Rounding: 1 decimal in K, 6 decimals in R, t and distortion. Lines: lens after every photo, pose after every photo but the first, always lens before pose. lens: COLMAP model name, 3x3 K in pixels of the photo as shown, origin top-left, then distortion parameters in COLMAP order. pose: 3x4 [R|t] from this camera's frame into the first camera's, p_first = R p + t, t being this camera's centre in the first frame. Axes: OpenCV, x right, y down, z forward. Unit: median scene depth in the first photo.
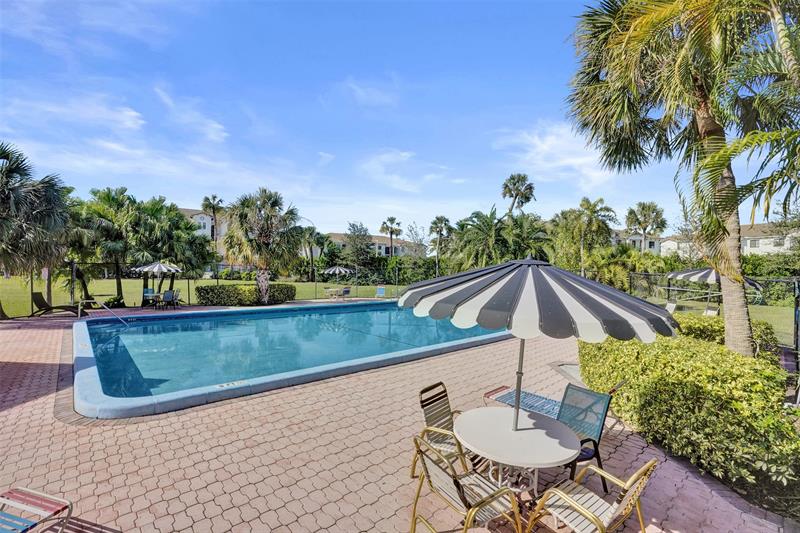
lens RADIAL K [[376.6, 0, 400.0], [0, 376.6, 243.8], [0, 0, 1]] dist [-0.000760, 0.000049]
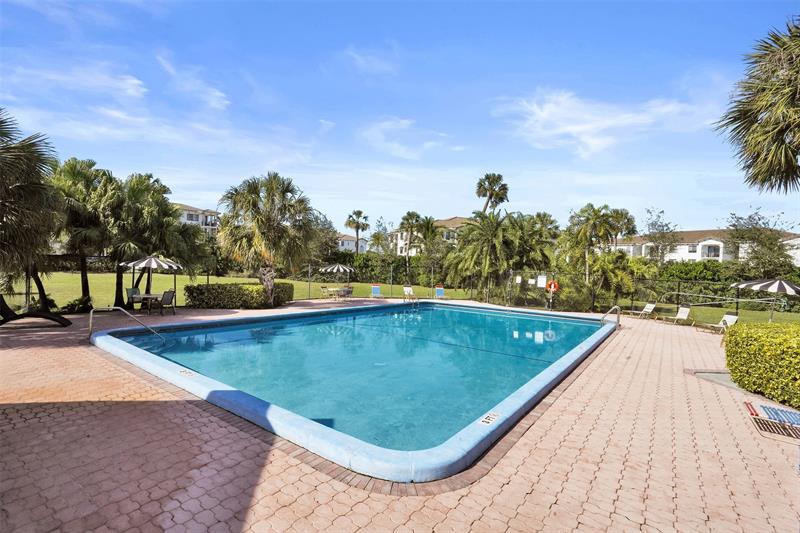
lens RADIAL K [[387.0, 0, 397.5], [0, 387.0, 262.7], [0, 0, 1]] dist [-0.017376, 0.000709]
pose [[0.979720, 0.023451, 0.198996, -0.222849], [-0.036074, 0.997544, 0.060043, -0.004429], [-0.197099, -0.066004, 0.978159, 0.062908]]
